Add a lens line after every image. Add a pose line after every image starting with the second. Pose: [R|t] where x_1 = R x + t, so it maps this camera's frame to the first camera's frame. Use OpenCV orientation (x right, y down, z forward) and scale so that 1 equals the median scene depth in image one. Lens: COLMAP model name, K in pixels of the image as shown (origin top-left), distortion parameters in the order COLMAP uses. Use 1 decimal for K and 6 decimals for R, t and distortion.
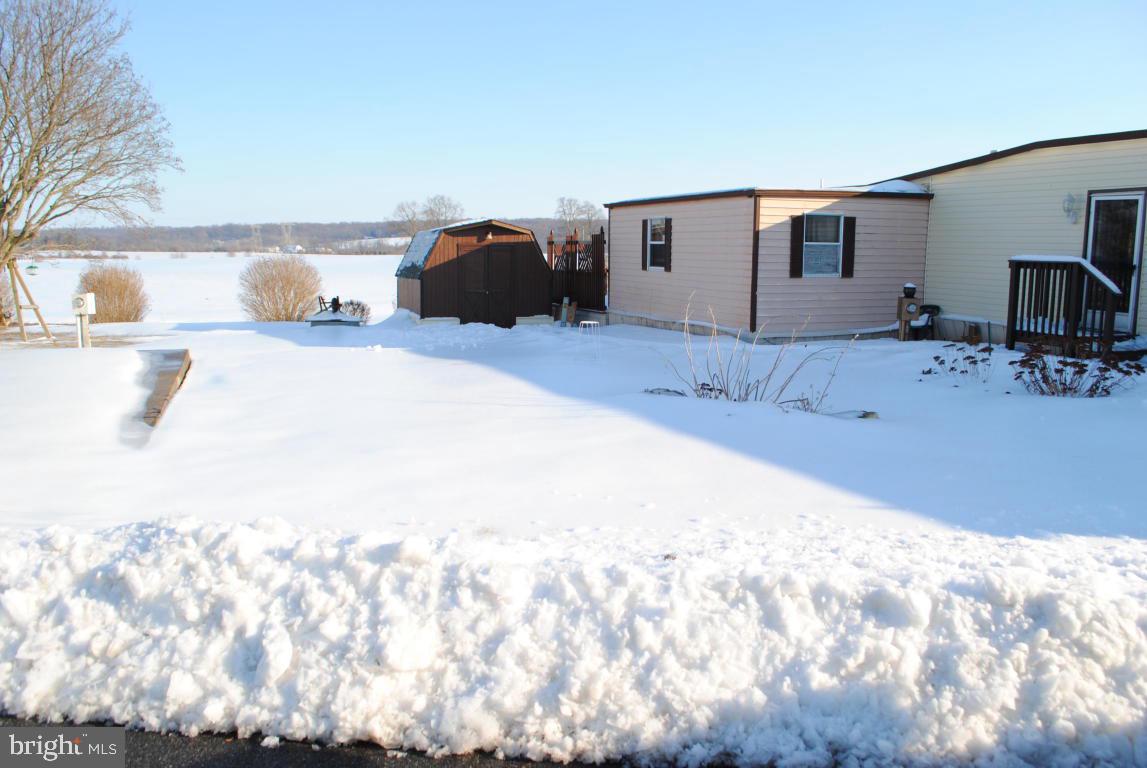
lens RADIAL K [[906.9, 0, 591.7], [0, 906.9, 392.2], [0, 0, 1]] dist [-0.084066, 0.011042]
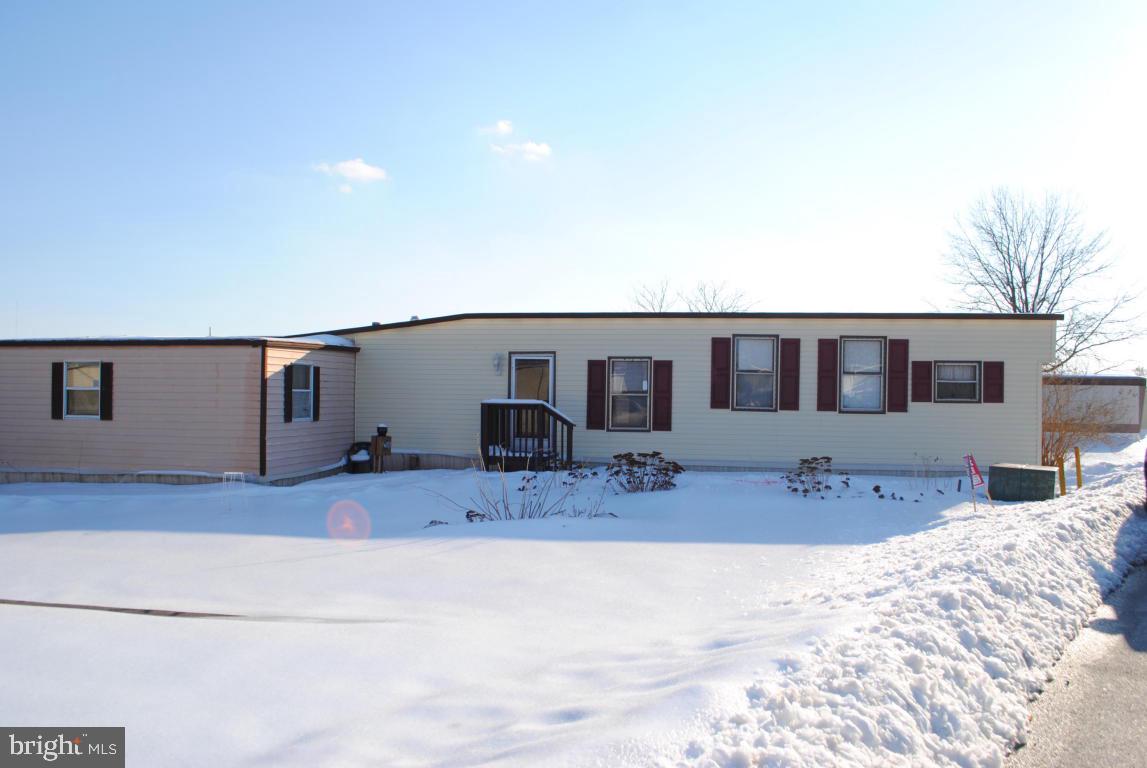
lens RADIAL K [[906.9, 0, 591.7], [0, 906.9, 392.2], [0, 0, 1]] dist [-0.084066, 0.011042]
pose [[0.529921, 0.002198, 0.848044, -0.492974], [0.129273, 0.988101, -0.083340, -0.027606], [-0.838136, 0.153792, 0.523331, 0.138748]]
